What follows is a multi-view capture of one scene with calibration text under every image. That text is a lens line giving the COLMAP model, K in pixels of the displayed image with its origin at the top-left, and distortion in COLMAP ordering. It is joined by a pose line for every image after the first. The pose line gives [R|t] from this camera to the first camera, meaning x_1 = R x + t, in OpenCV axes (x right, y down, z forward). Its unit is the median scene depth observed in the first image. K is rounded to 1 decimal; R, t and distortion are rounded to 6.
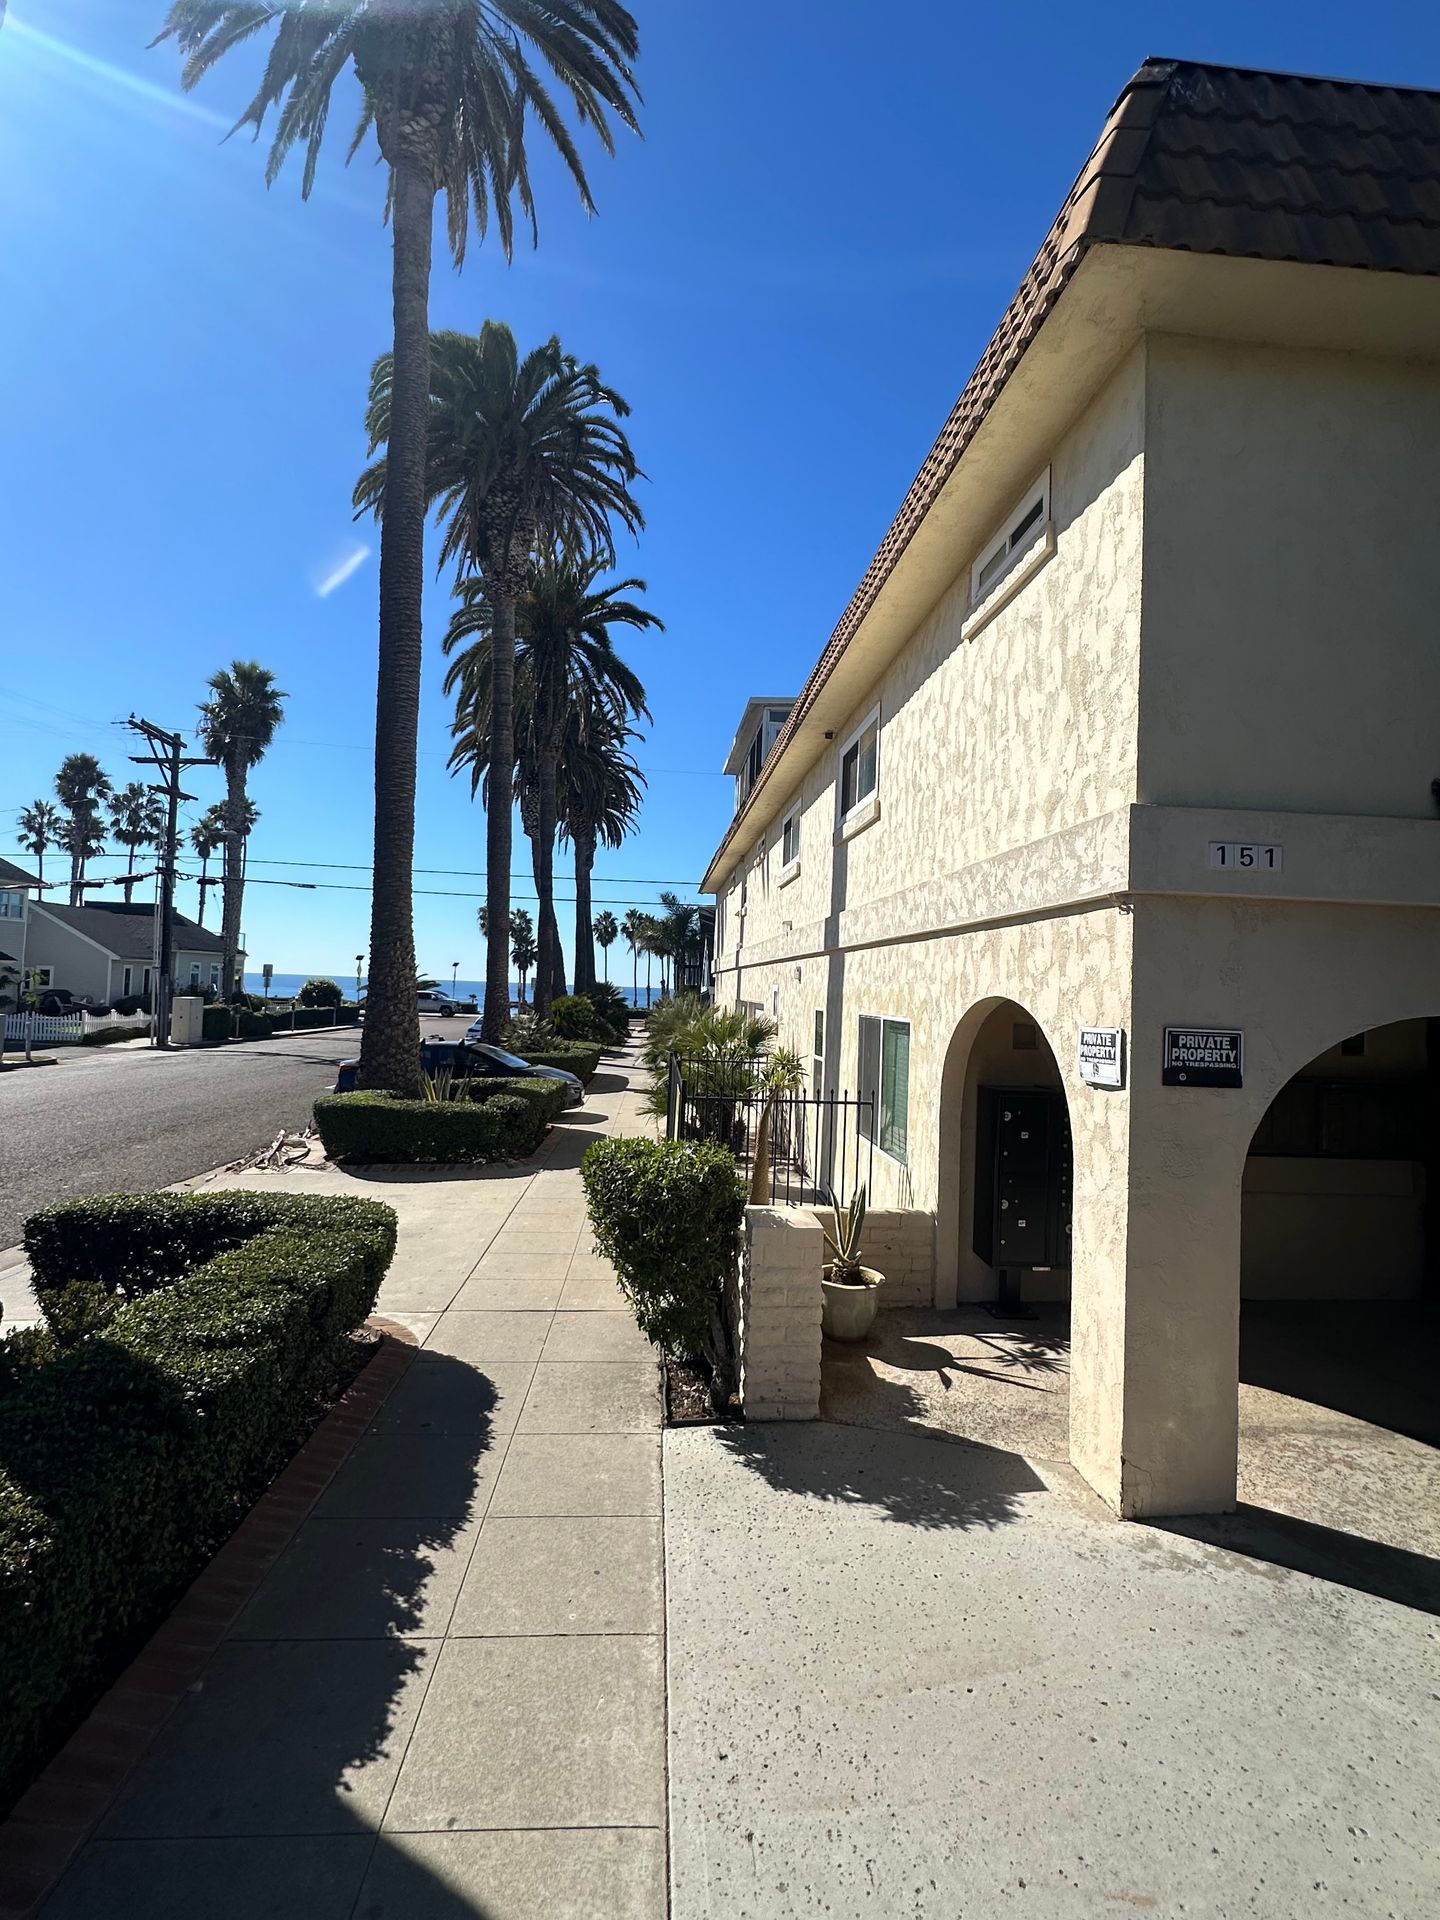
lens RADIAL K [[943.4, 0, 718.9], [0, 943.4, 958.1], [0, 0, 1]] dist [-0.002206, 0.000085]
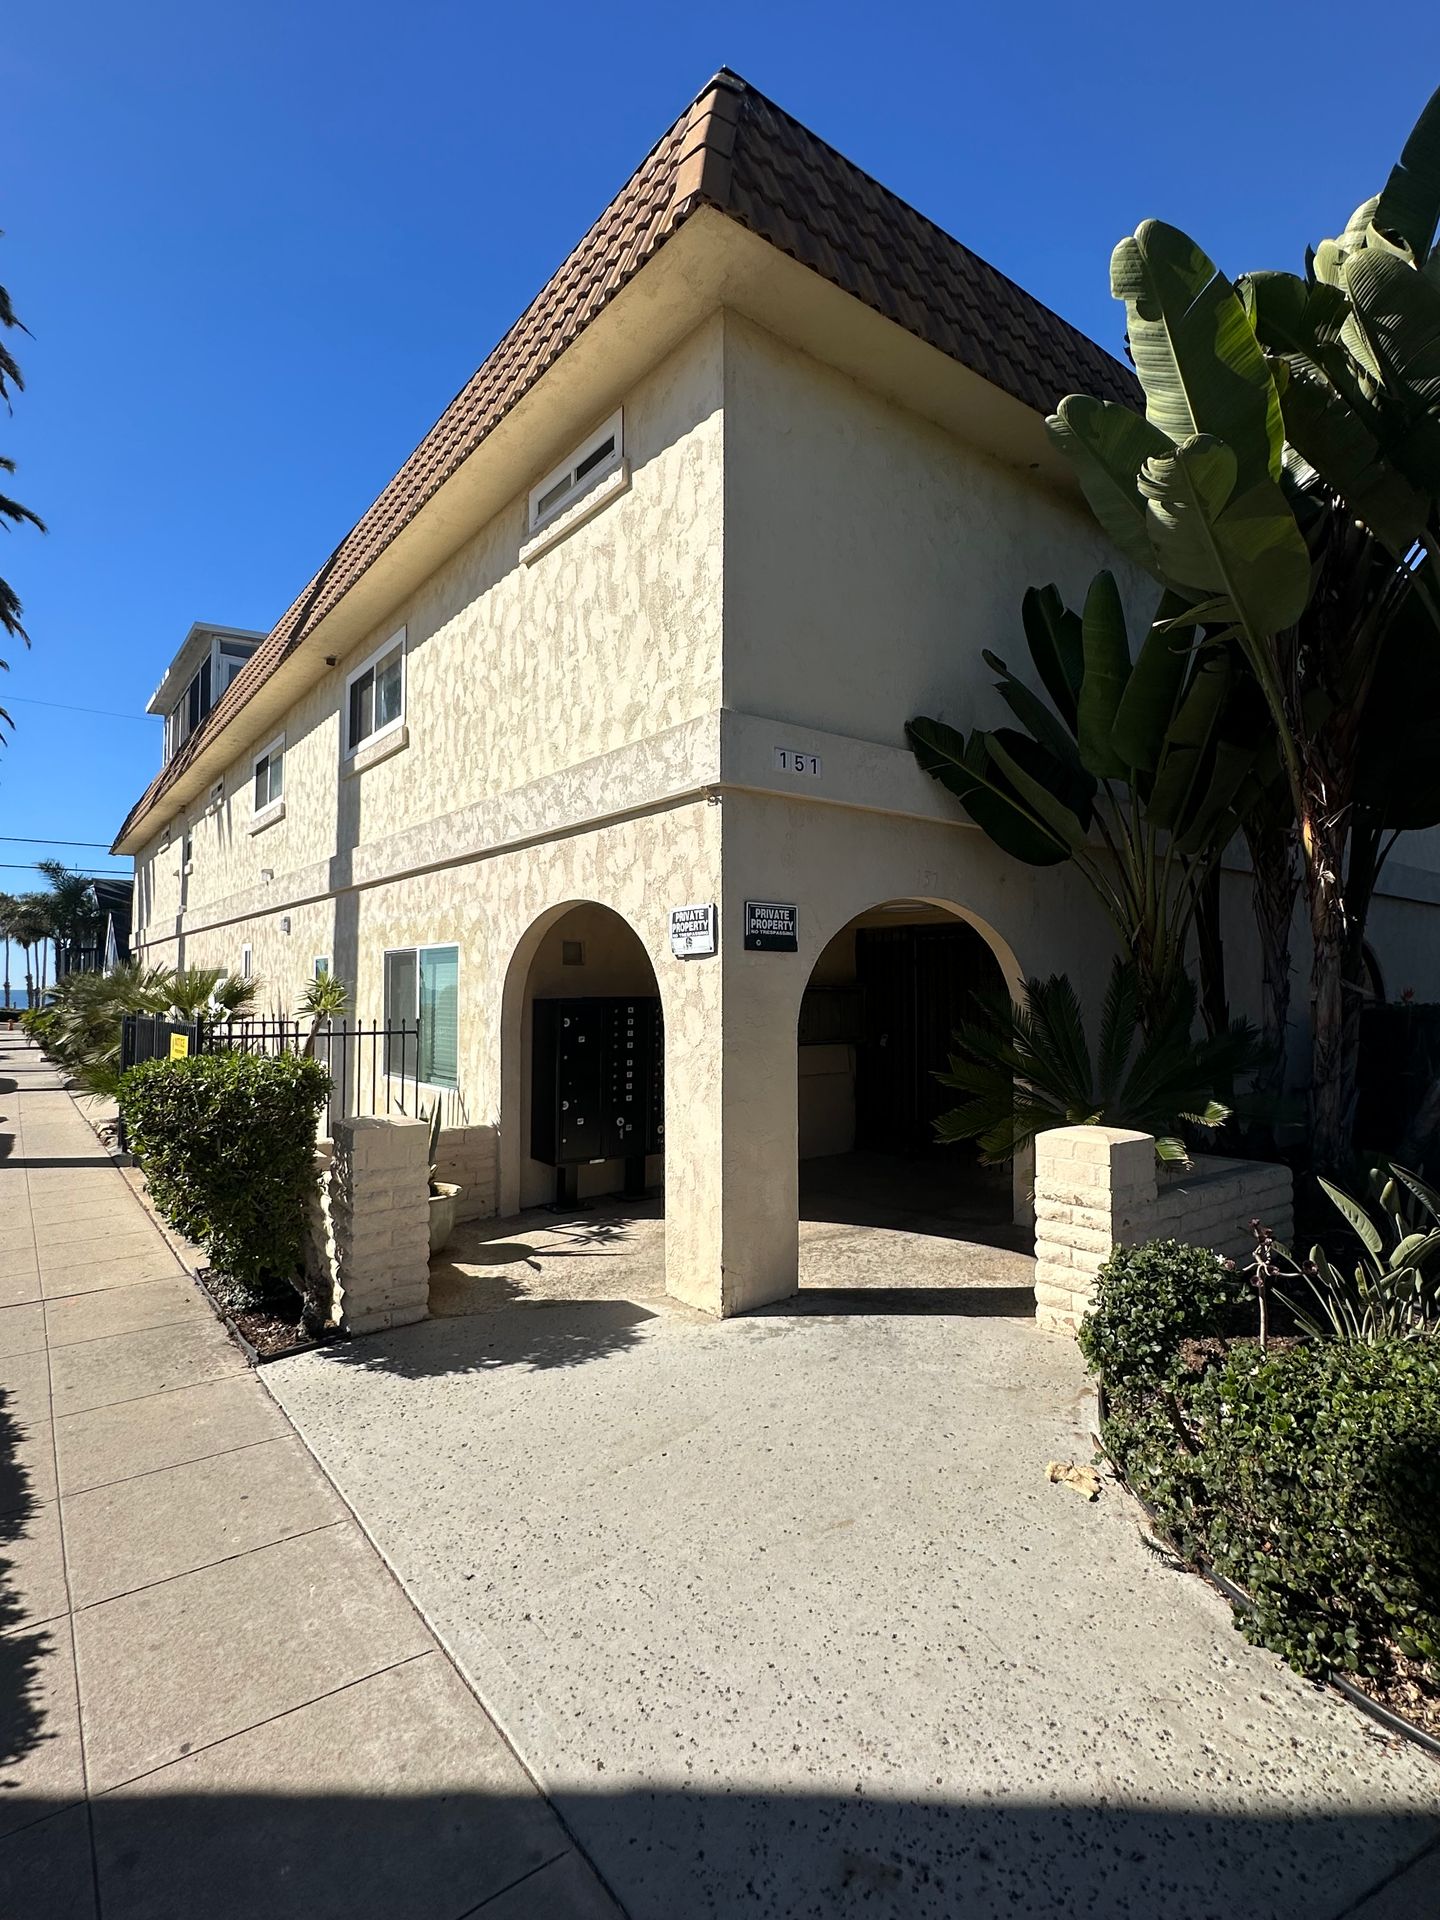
lens RADIAL K [[943.4, 0, 717.4], [0, 943.4, 960.0], [0, 0, 1]] dist [-0.002206, 0.000085]
pose [[0.836503, -0.018256, 0.547658, -0.190211], [0.011574, 0.999811, 0.015651, 0.116991], [-0.547840, -0.006754, 0.836556, 0.022639]]
